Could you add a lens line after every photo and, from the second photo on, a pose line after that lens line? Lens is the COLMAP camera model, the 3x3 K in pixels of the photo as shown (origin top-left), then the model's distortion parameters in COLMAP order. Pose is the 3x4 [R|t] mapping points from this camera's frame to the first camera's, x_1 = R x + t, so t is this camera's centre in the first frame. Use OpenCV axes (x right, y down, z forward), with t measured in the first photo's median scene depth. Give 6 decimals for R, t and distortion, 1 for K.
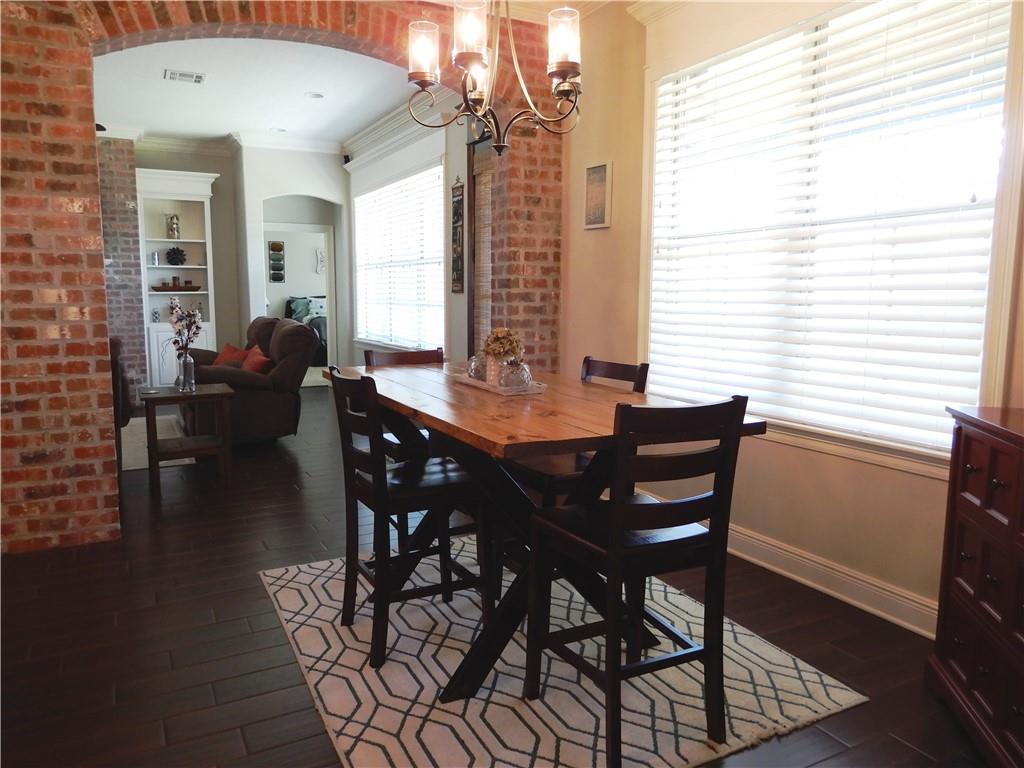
lens RADIAL K [[730.1, 0, 512.0], [0, 730.1, 384.0], [0, 0, 1]] dist [-0.001584, 0.000741]
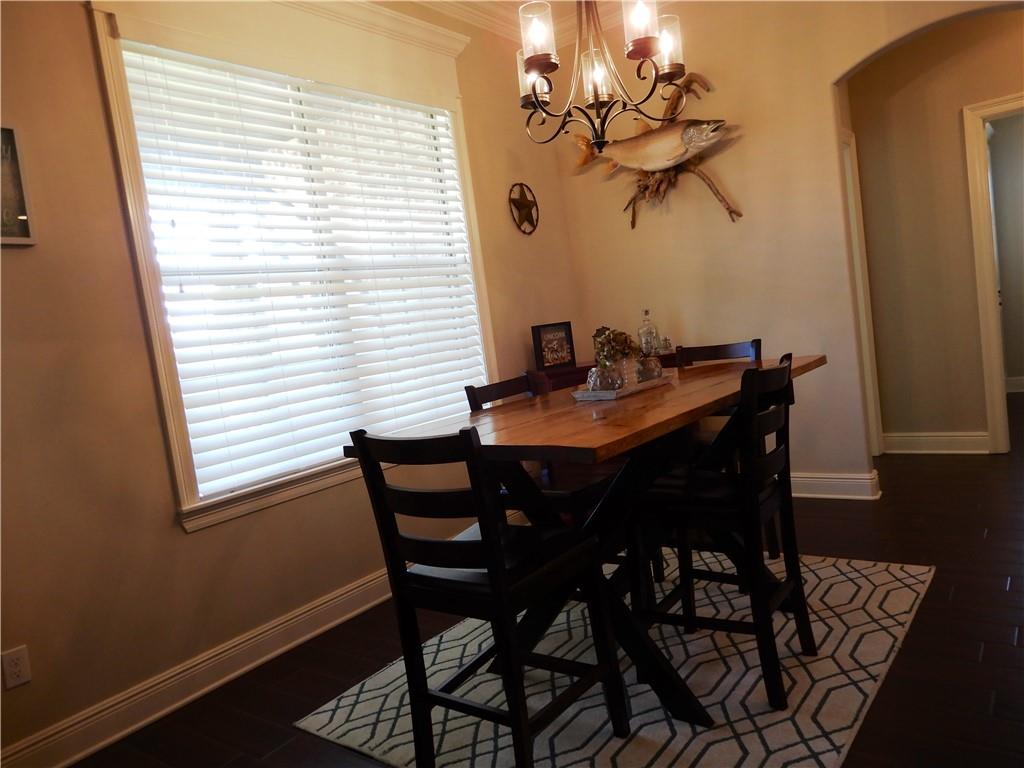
lens RADIAL K [[719.5, 0, 512.0], [0, 719.5, 384.0], [0, 0, 1]] dist [0.000693, 0.000395]
pose [[-0.407915, -0.036172, 0.912303, -0.622488], [0.232027, 0.962303, 0.141900, -0.134800], [-0.883045, 0.269563, -0.384145, 1.139263]]
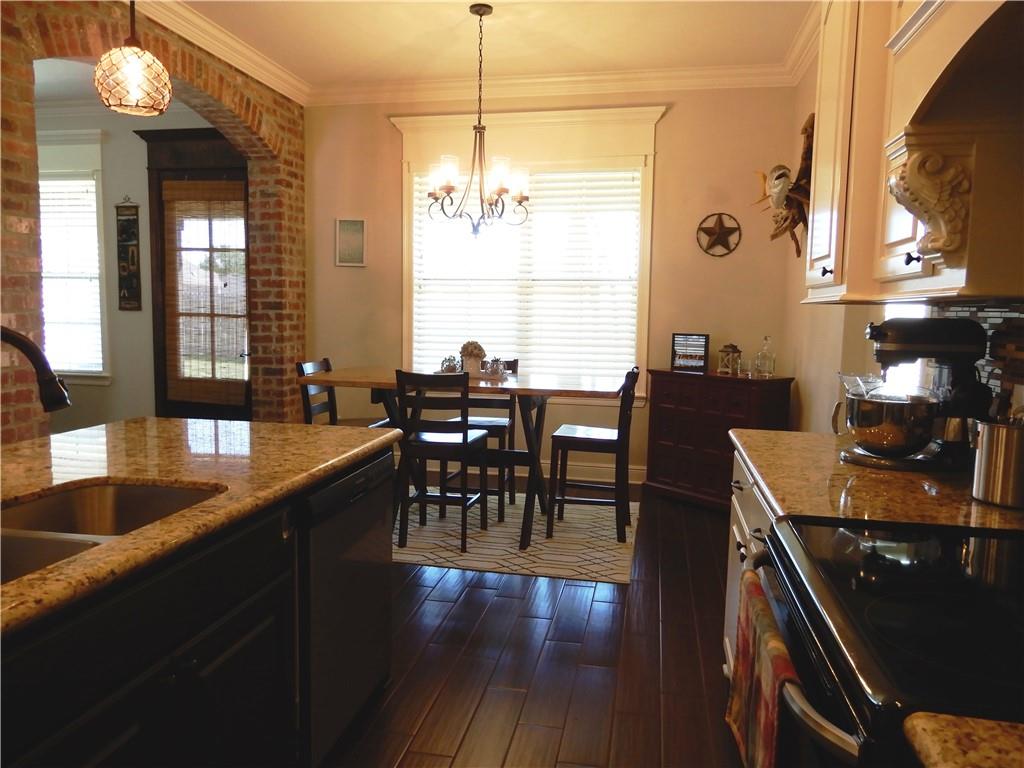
lens RADIAL K [[730.1, 0, 512.0], [0, 730.1, 384.0], [0, 0, 1]] dist [-0.001584, 0.000741]
pose [[0.634310, -0.072214, 0.769698, -0.930648], [0.081235, 0.996342, 0.026532, -0.012080], [-0.768799, 0.045697, 0.637856, -0.087800]]
